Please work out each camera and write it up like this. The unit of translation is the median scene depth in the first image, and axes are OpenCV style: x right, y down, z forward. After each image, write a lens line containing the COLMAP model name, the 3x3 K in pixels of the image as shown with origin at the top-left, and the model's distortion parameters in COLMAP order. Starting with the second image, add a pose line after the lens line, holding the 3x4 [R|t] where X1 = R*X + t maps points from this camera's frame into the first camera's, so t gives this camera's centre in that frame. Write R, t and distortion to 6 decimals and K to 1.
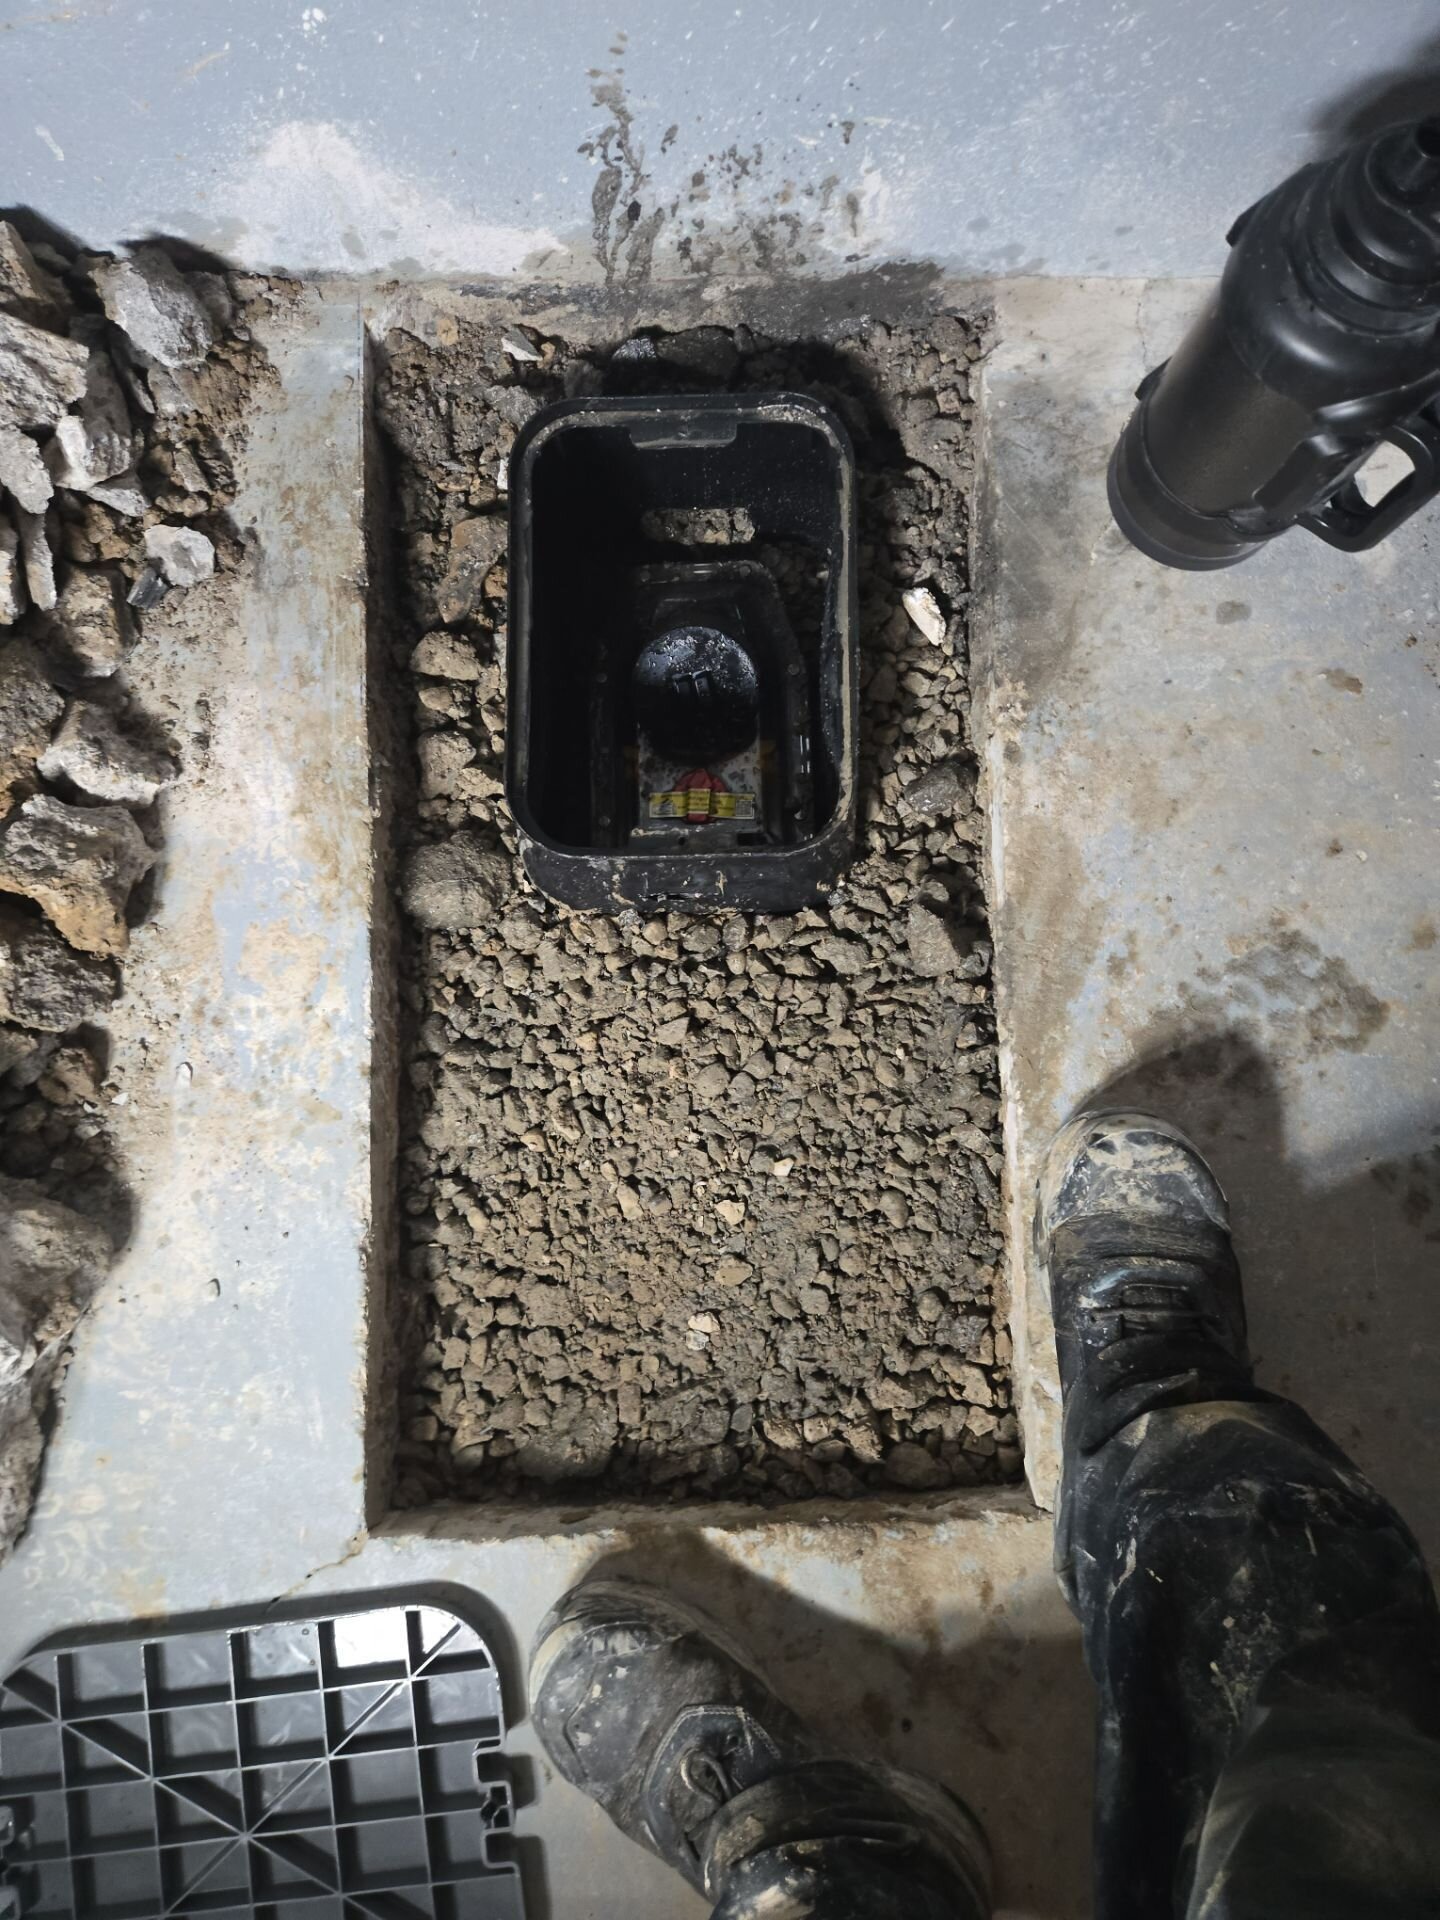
lens RADIAL K [[1255.2, 0, 720.0], [0, 1255.2, 960.0], [0, 0, 1]] dist [0.067899, -0.064781]
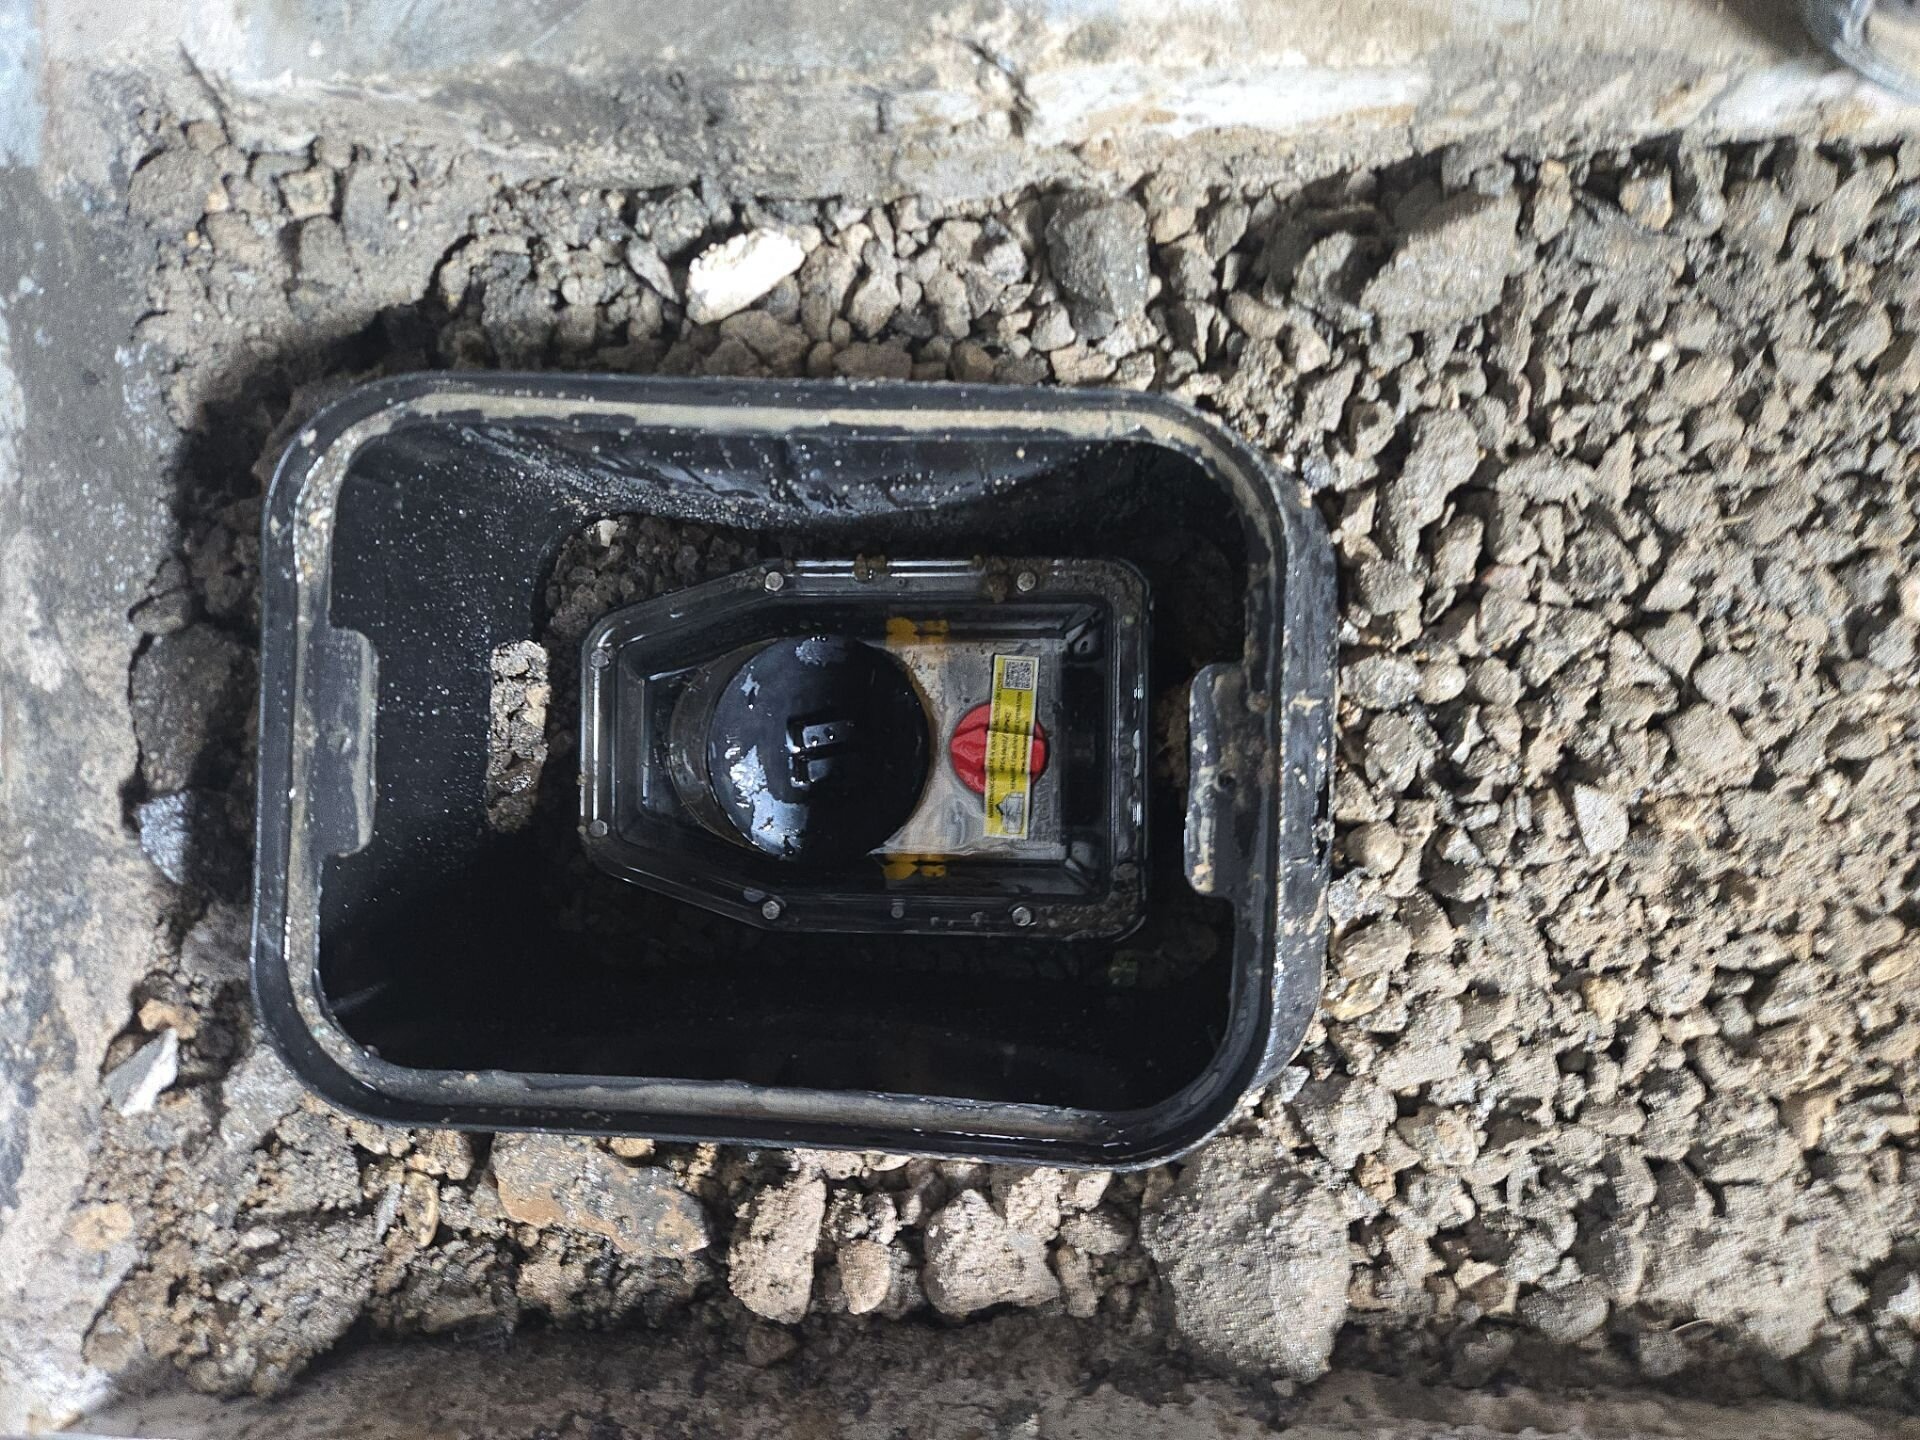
lens RADIAL K [[1255.2, 0, 960.0], [0, 1255.2, 720.0], [0, 0, 1]] dist [0.067899, -0.064781]
pose [[0.044217, -0.998613, 0.028589, -0.023911], [0.998473, 0.045123, 0.031859, -0.200153], [-0.033105, 0.027136, 0.999083, 0.515247]]
